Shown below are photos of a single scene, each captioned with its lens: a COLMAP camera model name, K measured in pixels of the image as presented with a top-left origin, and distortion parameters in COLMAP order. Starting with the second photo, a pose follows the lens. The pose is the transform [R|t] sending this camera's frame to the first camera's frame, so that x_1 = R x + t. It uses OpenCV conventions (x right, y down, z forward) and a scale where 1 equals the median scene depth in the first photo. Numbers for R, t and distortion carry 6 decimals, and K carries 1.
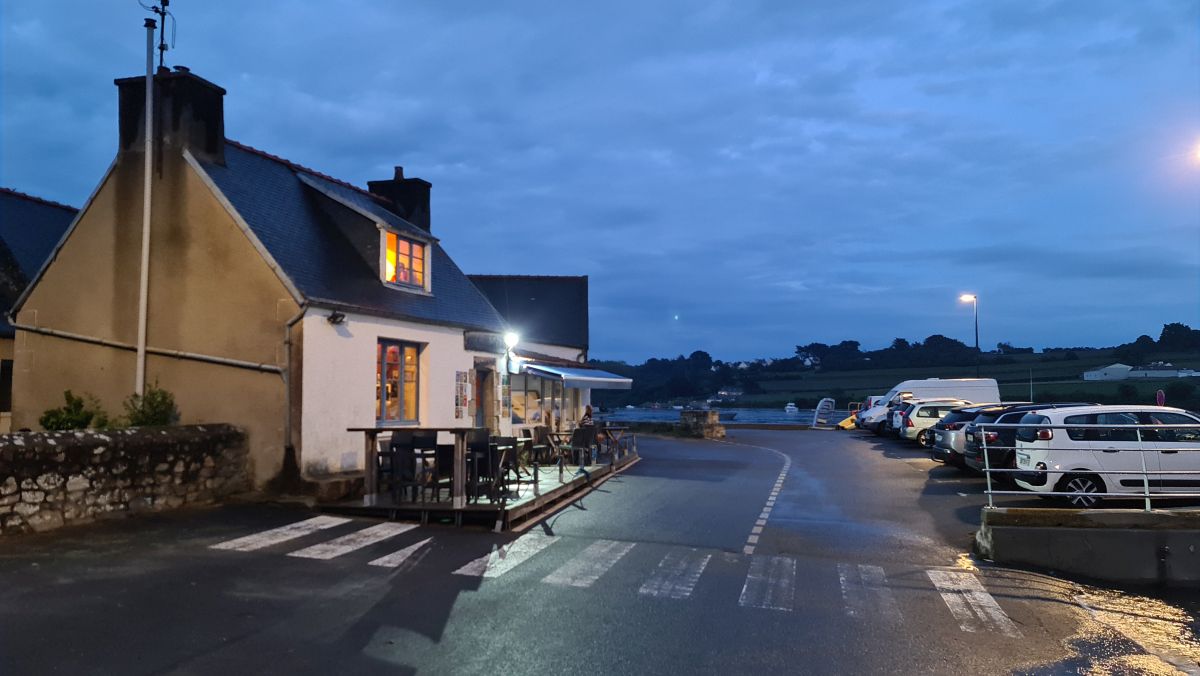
lens RADIAL K [[882.3, 0, 602.2], [0, 882.3, 329.4], [0, 0, 1]] dist [0.075301, -0.011527]
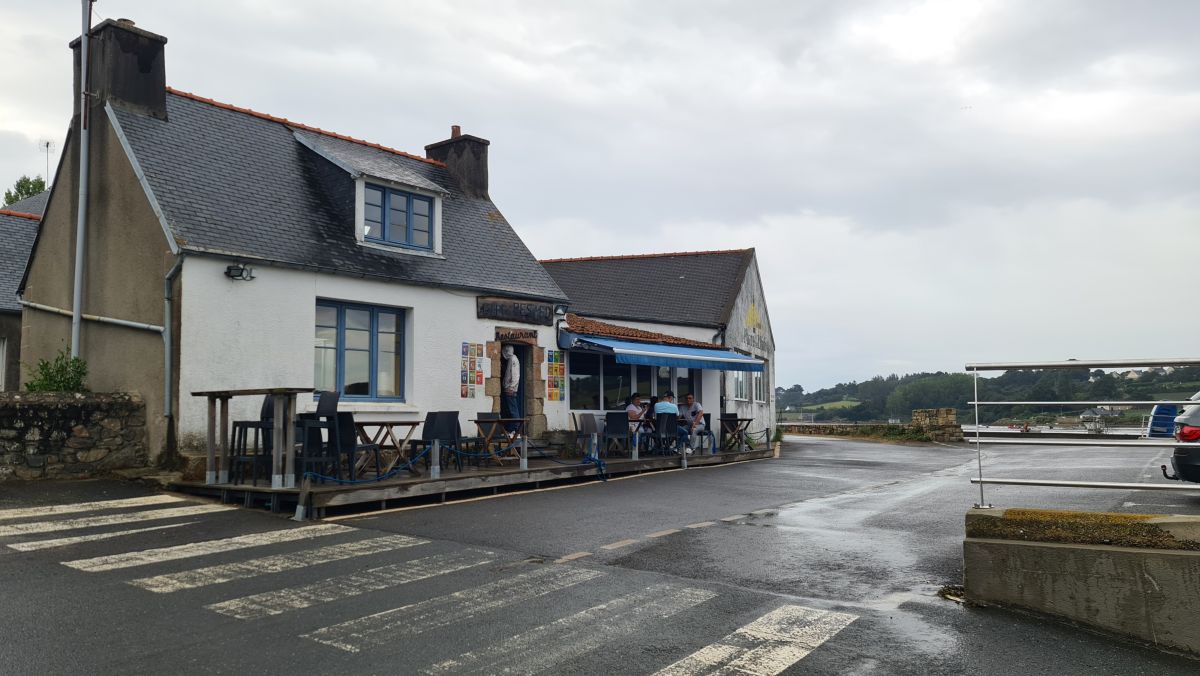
lens RADIAL K [[882.3, 0, 597.6], [0, 882.3, 347.9], [0, 0, 1]] dist [0.075301, -0.011527]
pose [[0.922414, -0.034333, -0.384673, 0.333632], [0.033725, 0.999396, -0.008327, 0.074840], [0.384726, -0.005292, 0.923015, 0.303424]]
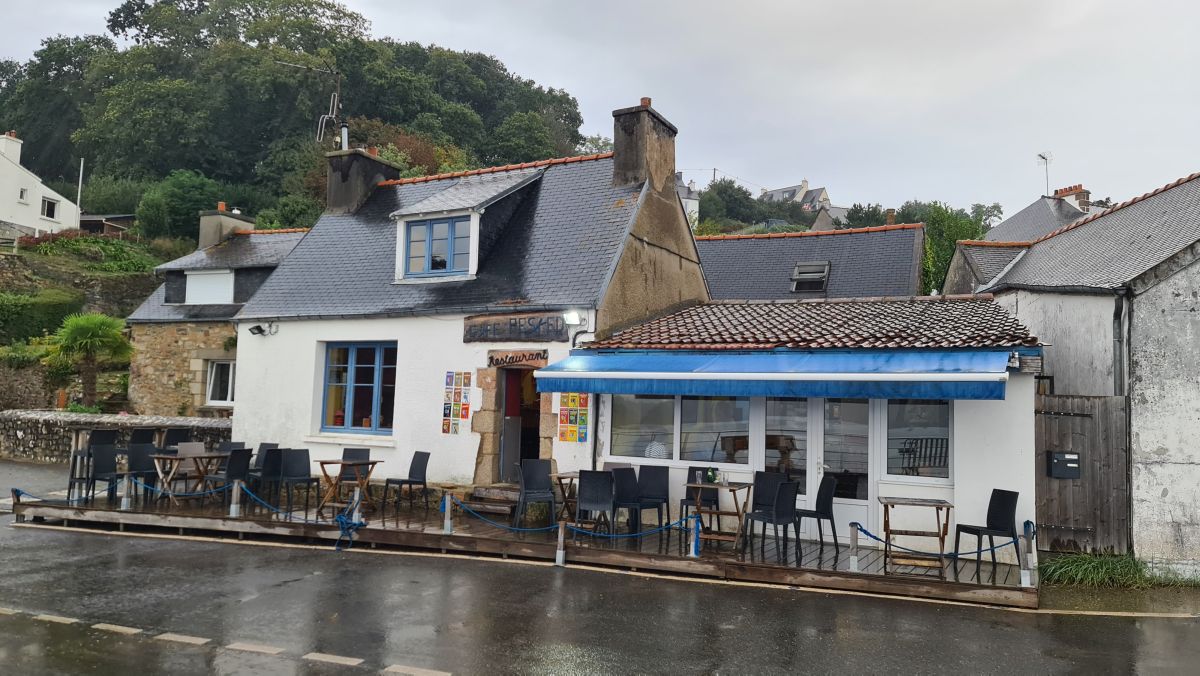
lens RADIAL K [[882.3, 0, 600.2], [0, 882.3, 337.1], [0, 0, 1]] dist [0.075301, -0.011527]
pose [[-0.150841, -0.078538, -0.985433, 0.675478], [0.048596, 0.995045, -0.086743, 0.105992], [0.987363, -0.060973, -0.146277, 1.457833]]
